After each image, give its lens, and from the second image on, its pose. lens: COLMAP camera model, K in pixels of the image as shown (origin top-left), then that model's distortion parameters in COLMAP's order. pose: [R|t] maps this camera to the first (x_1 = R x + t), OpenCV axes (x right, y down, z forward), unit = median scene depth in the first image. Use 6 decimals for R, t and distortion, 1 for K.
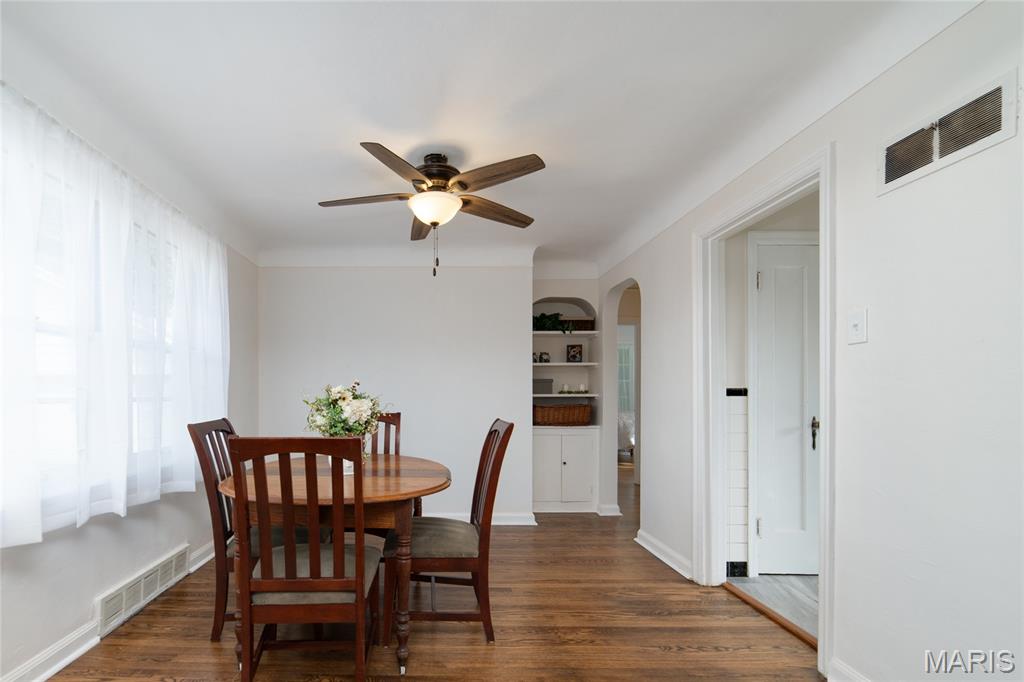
lens RADIAL K [[469.0, 0, 430.4], [0, 469.0, 390.6], [0, 0, 1]] dist [-0.010789, 0.000674]
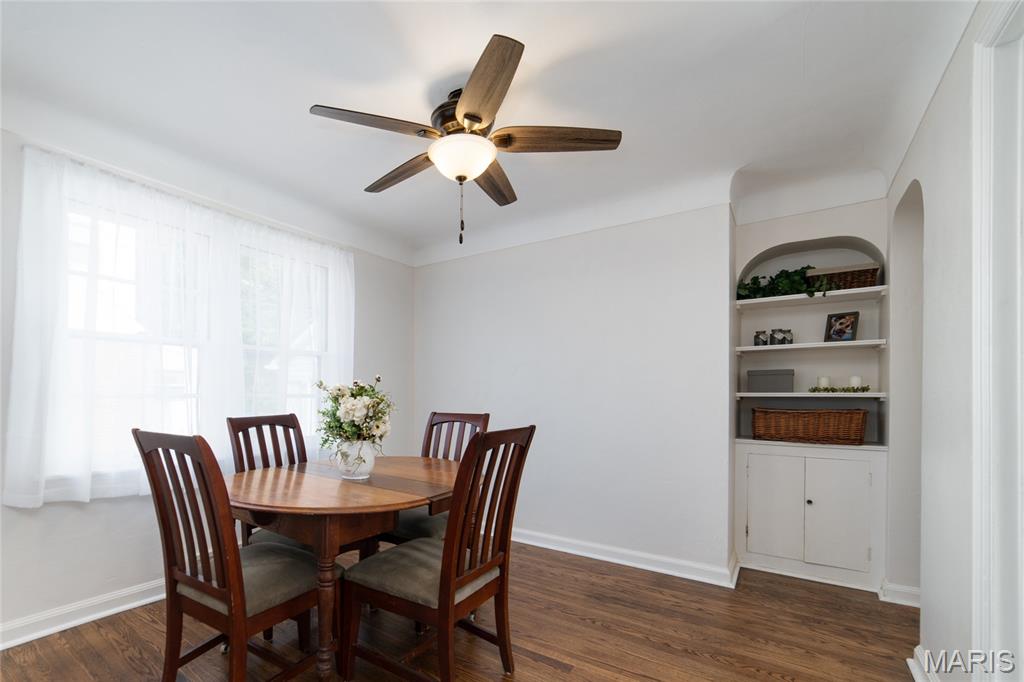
lens RADIAL K [[469.0, 0, 430.4], [0, 469.0, 390.6], [0, 0, 1]] dist [-0.010789, 0.000674]
pose [[0.795697, -0.002103, -0.605691, 0.254037], [0.002419, 0.999997, -0.000295, 0.003739], [0.605690, -0.001230, 0.795700, 0.186592]]
